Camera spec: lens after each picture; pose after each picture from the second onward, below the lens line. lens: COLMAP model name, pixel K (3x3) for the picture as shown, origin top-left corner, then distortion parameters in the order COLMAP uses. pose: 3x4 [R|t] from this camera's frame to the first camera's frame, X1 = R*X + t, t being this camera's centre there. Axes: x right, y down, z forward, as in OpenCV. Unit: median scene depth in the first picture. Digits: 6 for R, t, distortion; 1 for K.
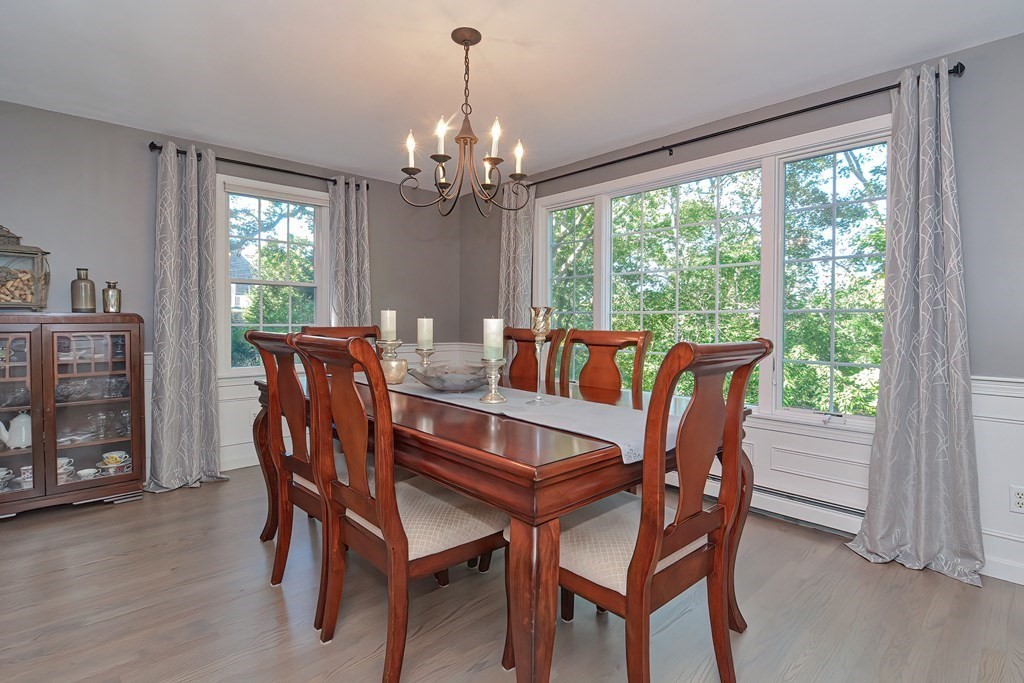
lens RADIAL K [[486.3, 0, 513.3], [0, 486.3, 339.7], [0, 0, 1]] dist [-0.000863, -0.000416]
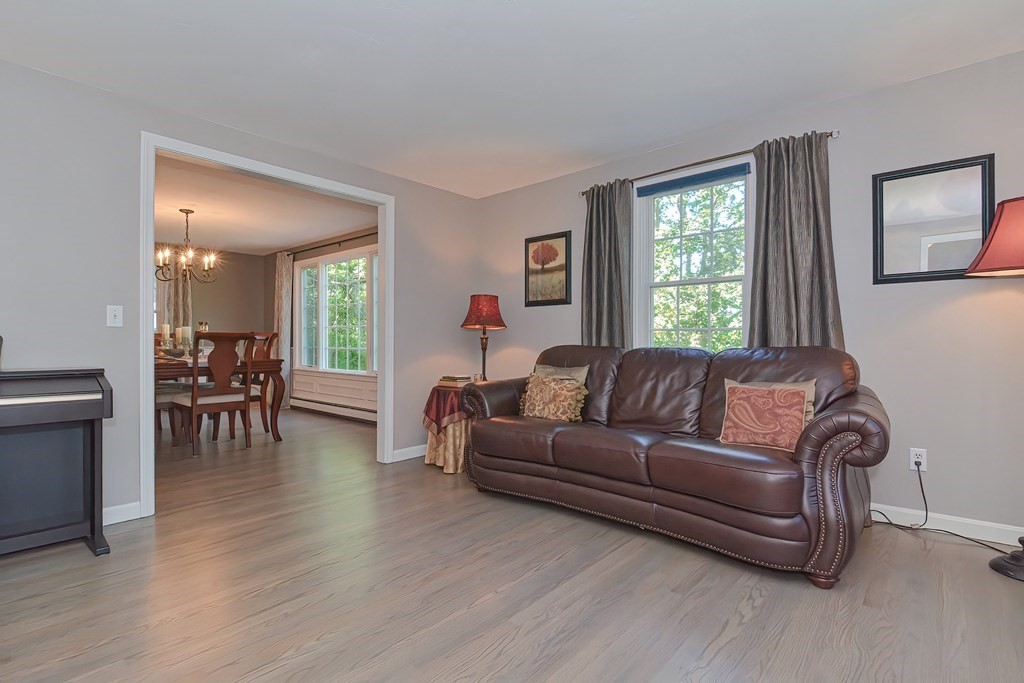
lens RADIAL K [[486.3, 0, 513.3], [0, 486.3, 339.7], [0, 0, 1]] dist [-0.000863, -0.000416]
pose [[0.994962, -0.003600, 0.100189, 0.990799], [0.007315, 0.999298, -0.036737, 0.082897], [-0.099986, 0.037285, 0.994290, -1.191454]]
